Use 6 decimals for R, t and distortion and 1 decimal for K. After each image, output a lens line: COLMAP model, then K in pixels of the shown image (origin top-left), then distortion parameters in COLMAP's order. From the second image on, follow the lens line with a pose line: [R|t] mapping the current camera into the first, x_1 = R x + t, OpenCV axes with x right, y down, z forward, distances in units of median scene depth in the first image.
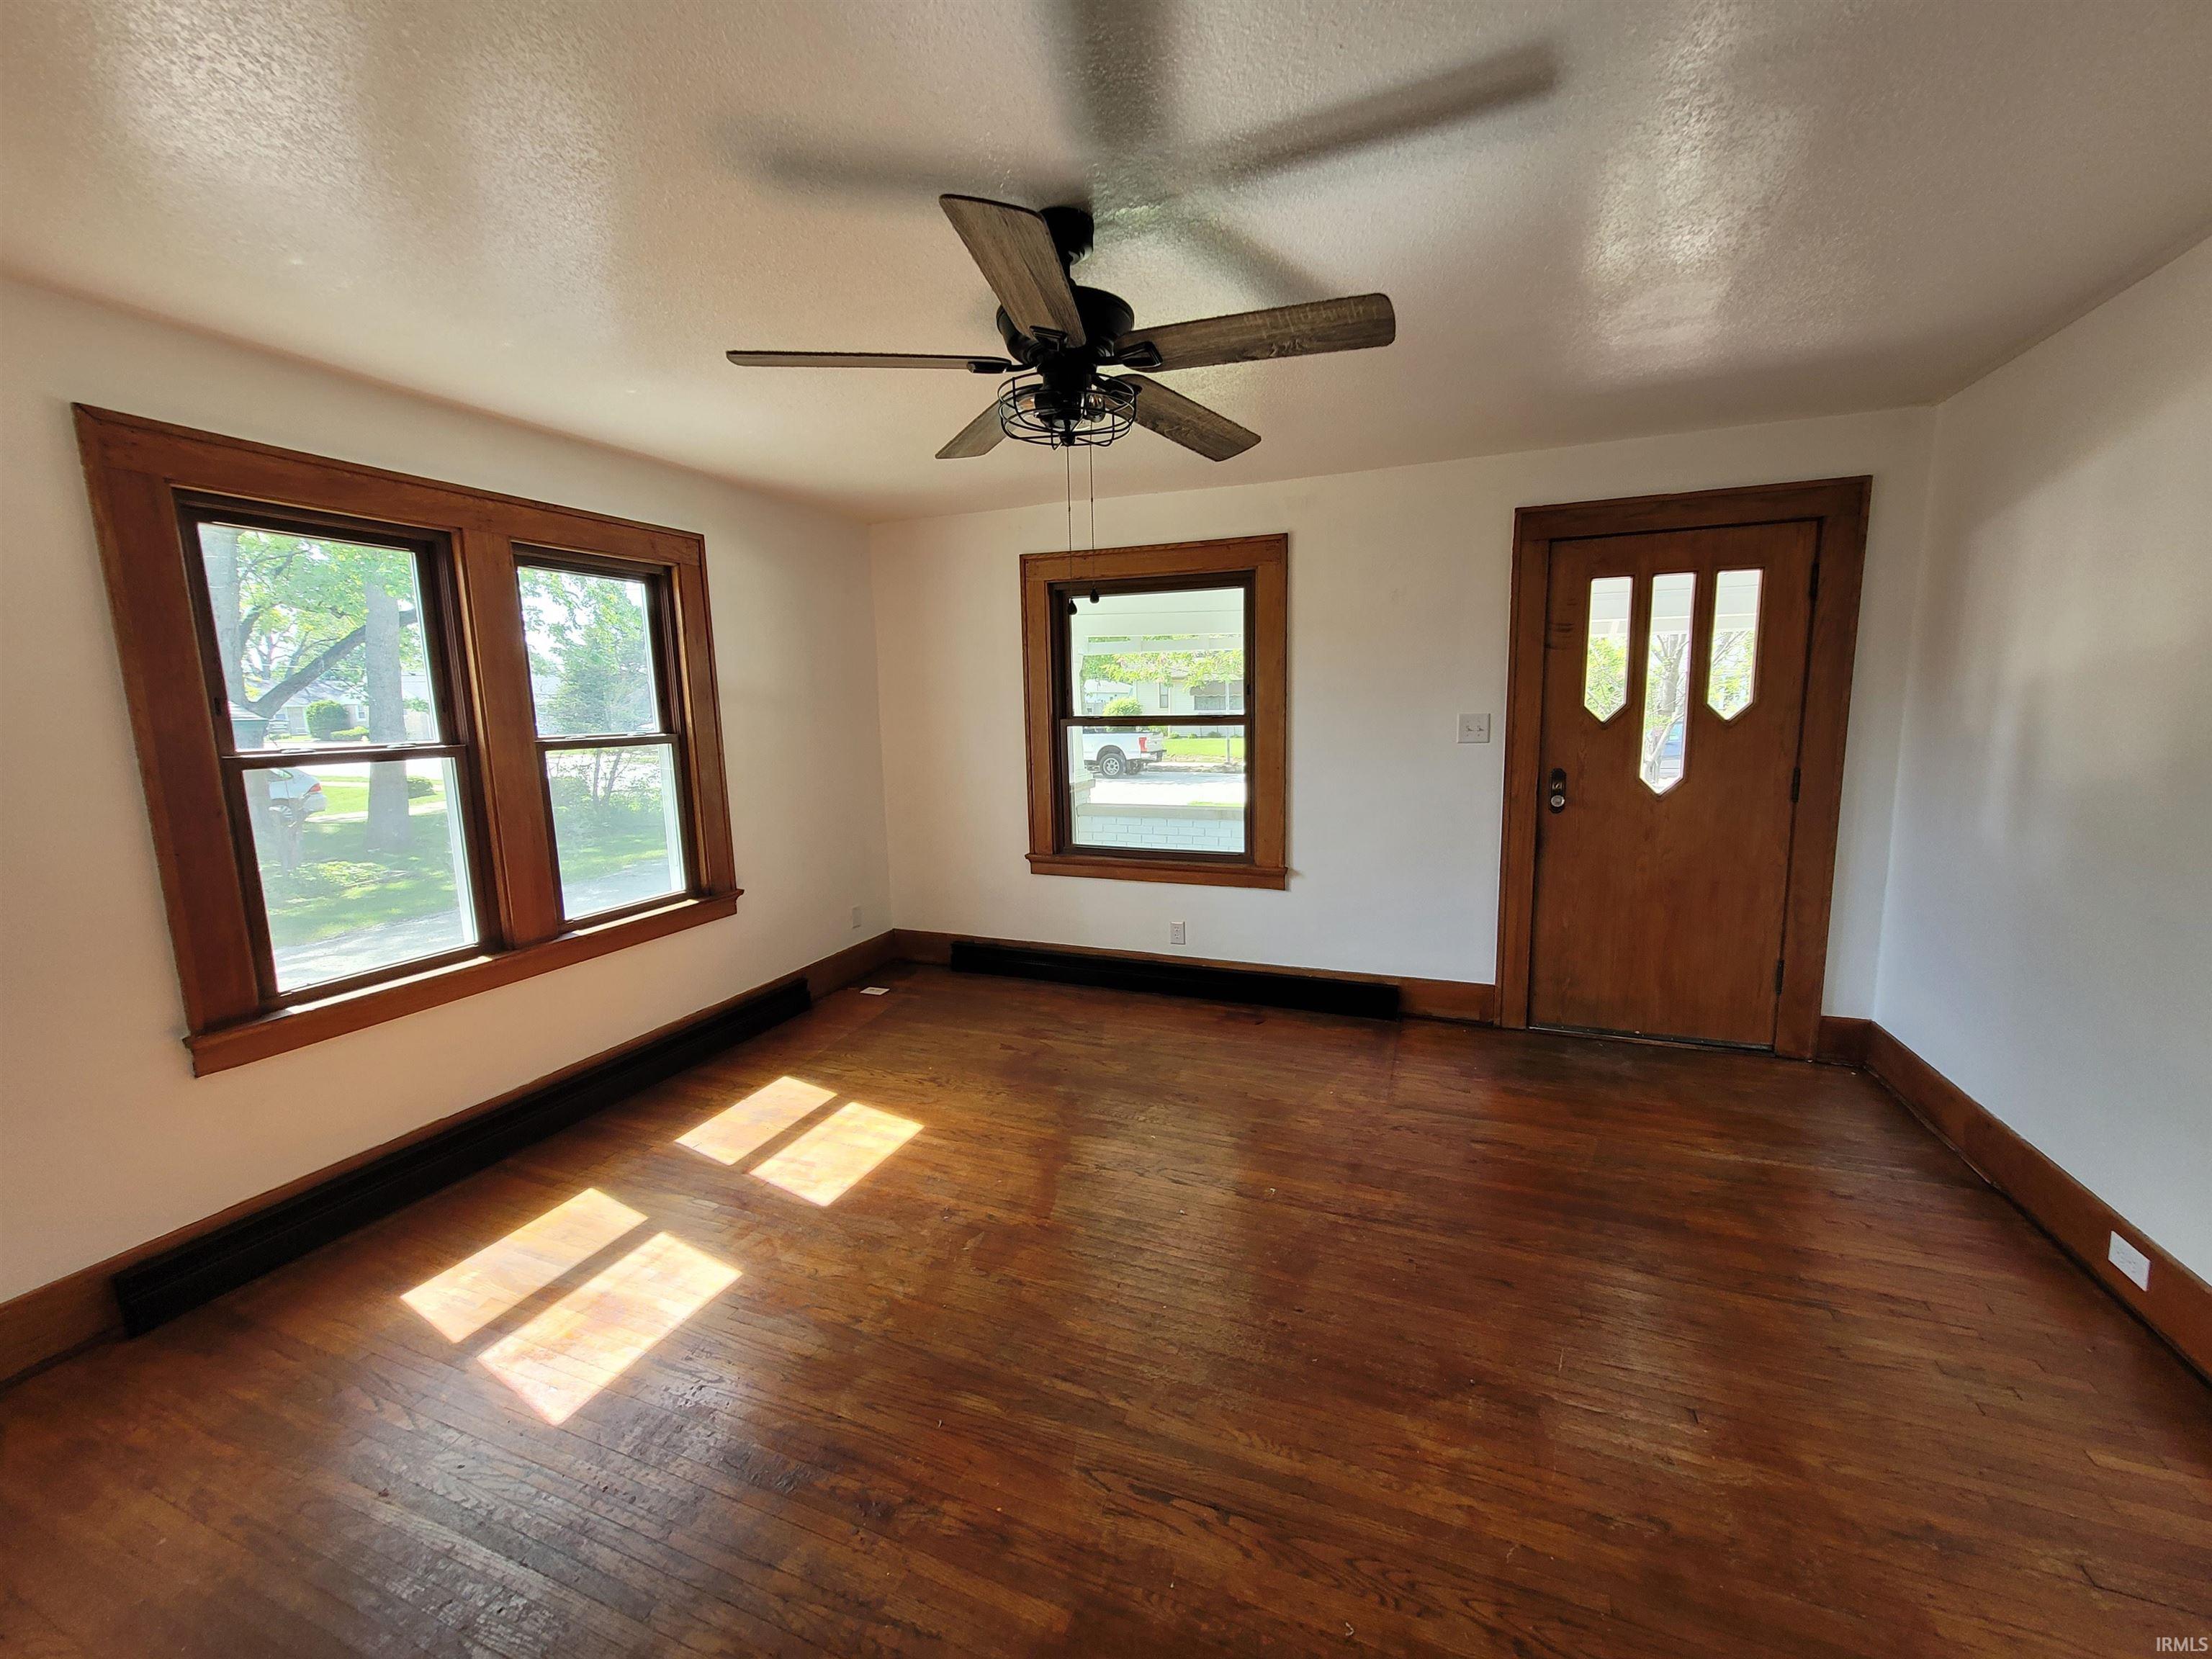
lens RADIAL K [[868.5, 0, 1121.3], [0, 868.5, 819.8], [0, 0, 1]] dist [0.020112, -0.005537]
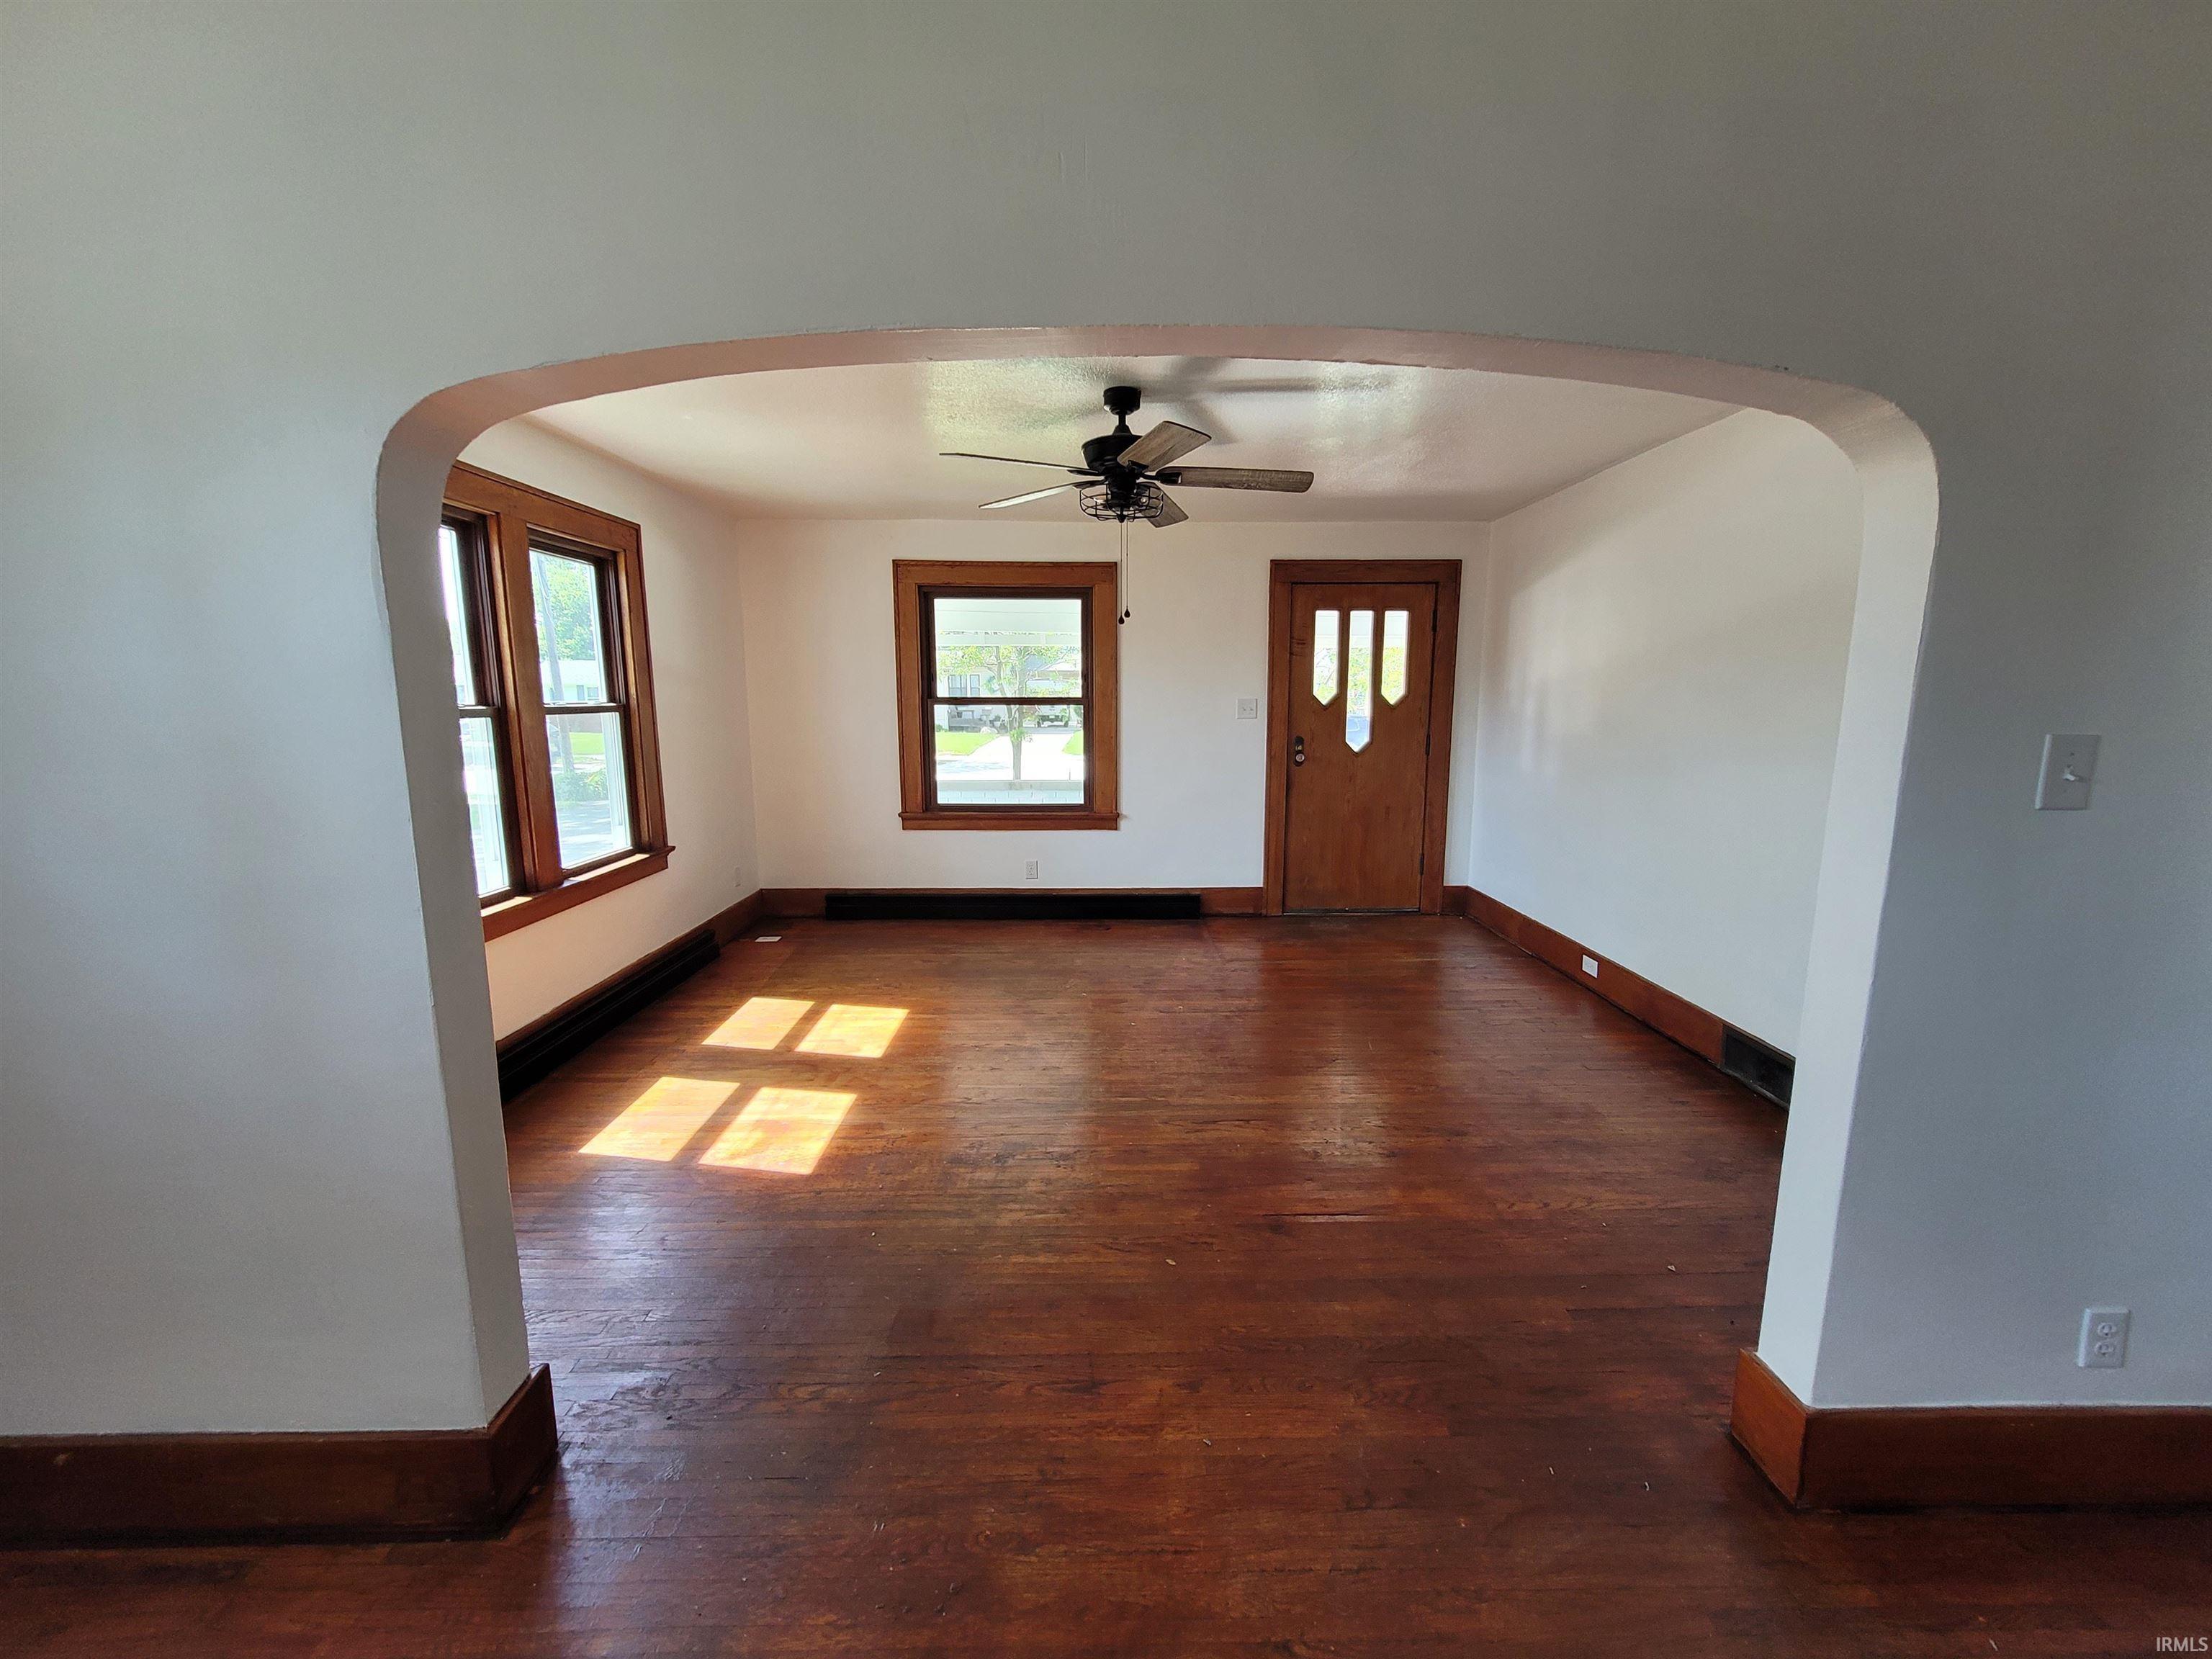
lens RADIAL K [[868.5, 0, 1121.3], [0, 868.5, 819.8], [0, 0, 1]] dist [0.020112, -0.005537]
pose [[0.924919, -0.036469, 0.378412, -0.356867], [0.034359, 0.999333, 0.012330, 0.057019], [-0.378609, 0.001597, 0.925555, -0.267040]]
